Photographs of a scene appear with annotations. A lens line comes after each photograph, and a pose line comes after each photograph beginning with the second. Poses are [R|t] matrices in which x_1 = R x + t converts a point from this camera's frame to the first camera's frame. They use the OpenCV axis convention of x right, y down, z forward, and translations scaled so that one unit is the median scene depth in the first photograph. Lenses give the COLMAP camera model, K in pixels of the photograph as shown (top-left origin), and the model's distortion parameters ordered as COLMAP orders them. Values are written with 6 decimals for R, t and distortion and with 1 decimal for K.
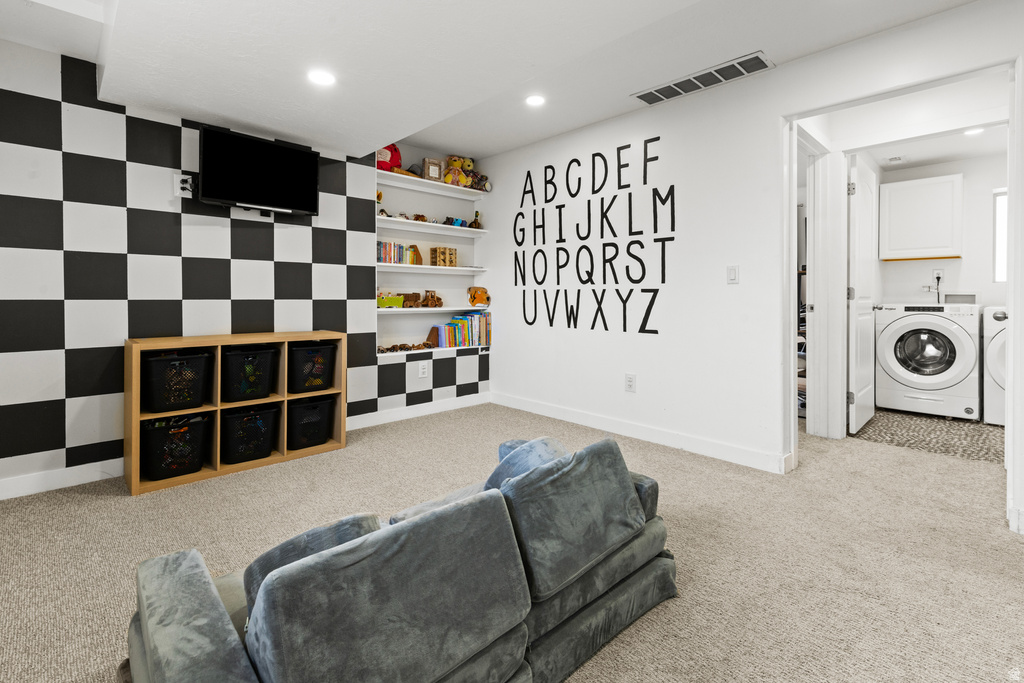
lens RADIAL K [[467.1, 0, 513.4], [0, 467.1, 334.2], [0, 0, 1]] dist [0.004449, -0.000068]
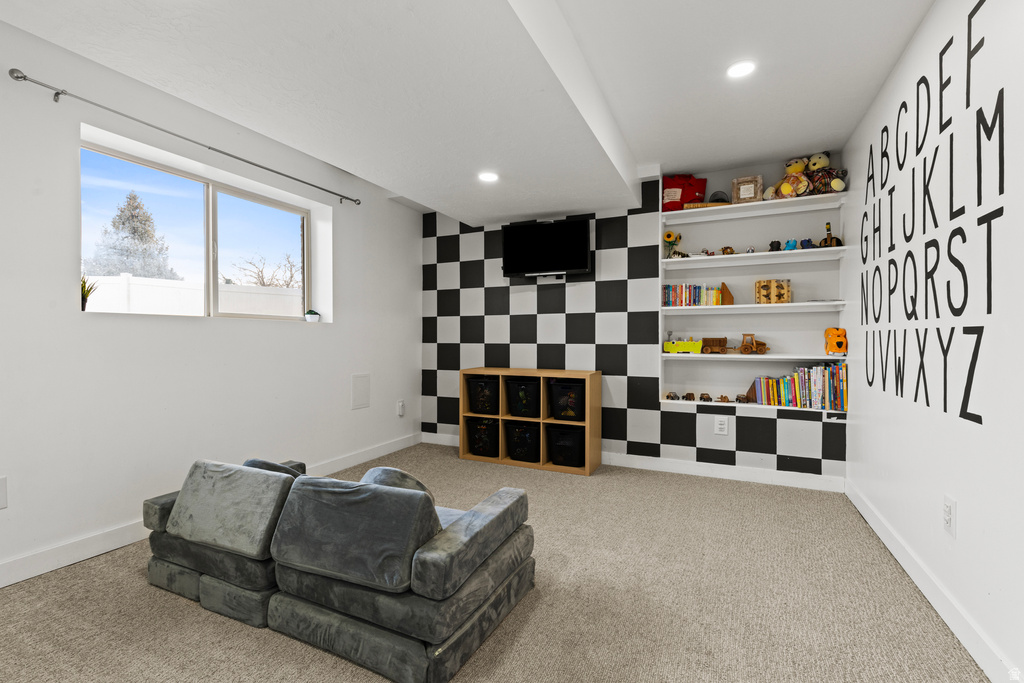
lens RADIAL K [[455.1, 0, 511.4], [0, 455.1, 374.2], [0, 0, 1]] dist [0.001139, 0.000071]
pose [[0.359690, 0.068962, -0.930520, 0.507161], [-0.073375, 0.996267, 0.045472, -0.032991], [0.930182, 0.051921, 0.363407, 0.369707]]
